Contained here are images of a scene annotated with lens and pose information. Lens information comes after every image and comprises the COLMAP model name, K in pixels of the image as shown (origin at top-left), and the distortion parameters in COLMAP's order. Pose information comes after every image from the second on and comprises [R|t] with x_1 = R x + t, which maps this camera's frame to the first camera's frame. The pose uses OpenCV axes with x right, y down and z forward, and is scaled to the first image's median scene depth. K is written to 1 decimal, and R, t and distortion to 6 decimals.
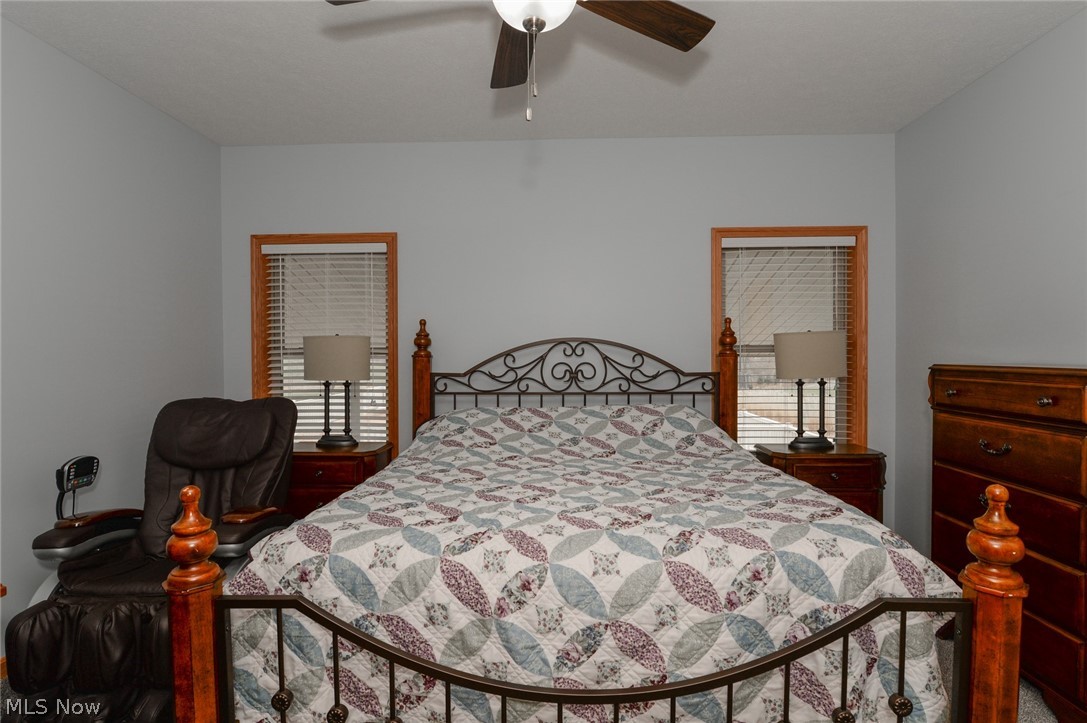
lens RADIAL K [[547.8, 0, 548.0], [0, 547.8, 363.7], [0, 0, 1]] dist [-0.014241, 0.000384]
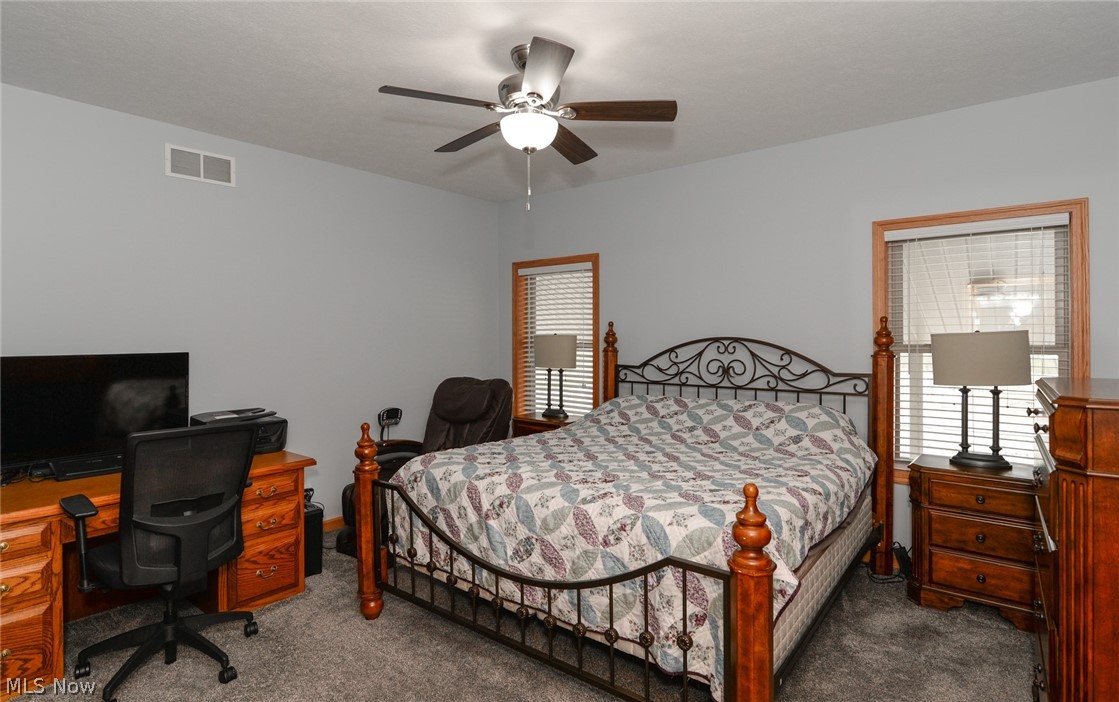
lens RADIAL K [[551.2, 0, 557.9], [0, 551.2, 334.6], [0, 0, 1]] dist [-0.014679, -0.000578]
pose [[0.809016, 0.000963, -0.587785, 0.425936], [-0.012025, 0.999816, -0.014913, -0.031657], [0.587663, 0.019133, 0.808879, -0.095217]]
